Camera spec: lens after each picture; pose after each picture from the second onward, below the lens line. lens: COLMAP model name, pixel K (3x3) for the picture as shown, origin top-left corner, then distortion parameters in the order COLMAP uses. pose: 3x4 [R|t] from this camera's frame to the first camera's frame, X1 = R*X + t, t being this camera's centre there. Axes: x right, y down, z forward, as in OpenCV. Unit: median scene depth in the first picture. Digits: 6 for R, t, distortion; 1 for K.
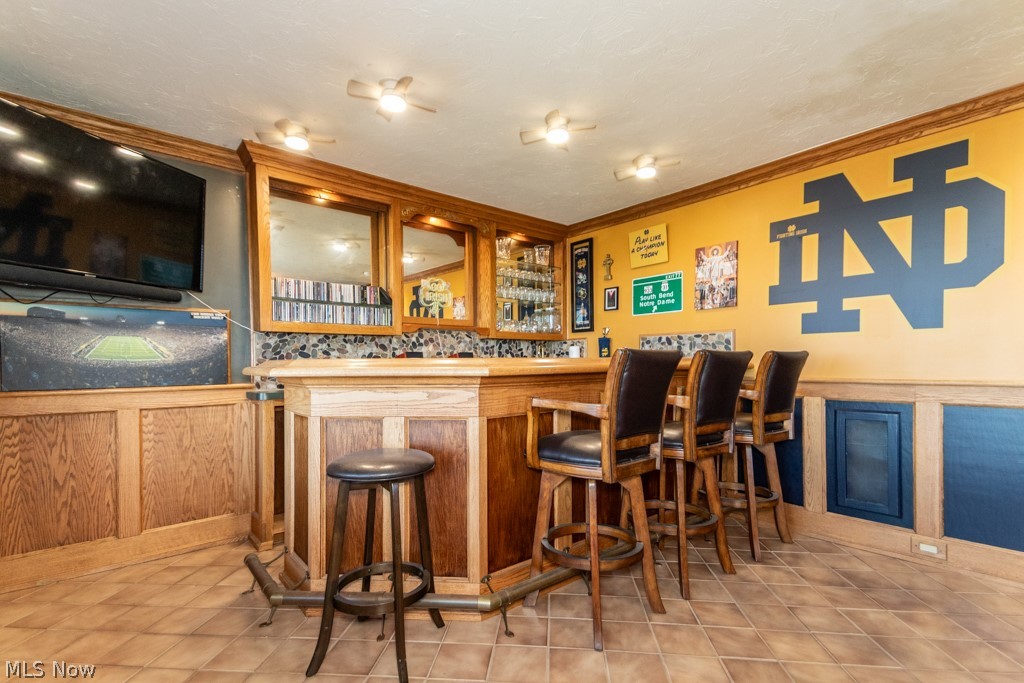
lens RADIAL K [[487.0, 0, 510.4], [0, 487.0, 347.8], [0, 0, 1]] dist [0.028960, -0.000395]
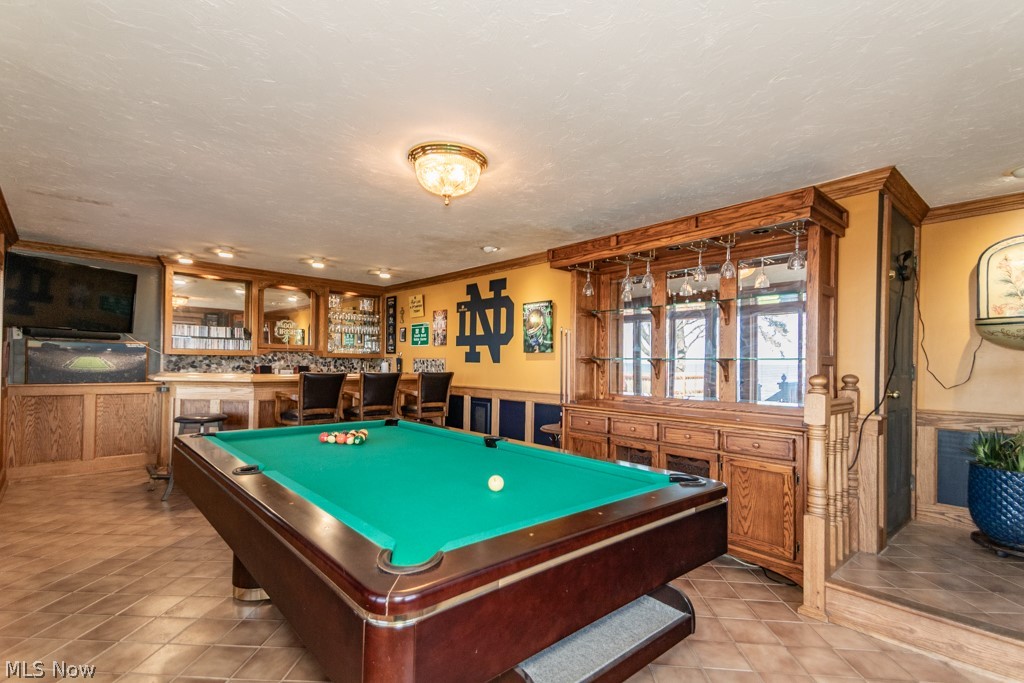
lens RADIAL K [[471.1, 0, 512.0], [0, 471.1, 341.5], [0, 0, 1]] dist [0.000458, -0.000282]
pose [[0.996676, 0.028272, 0.076404, 0.645661], [-0.026796, 0.999435, -0.020277, -0.079154], [-0.076934, 0.018162, 0.996871, -0.858333]]
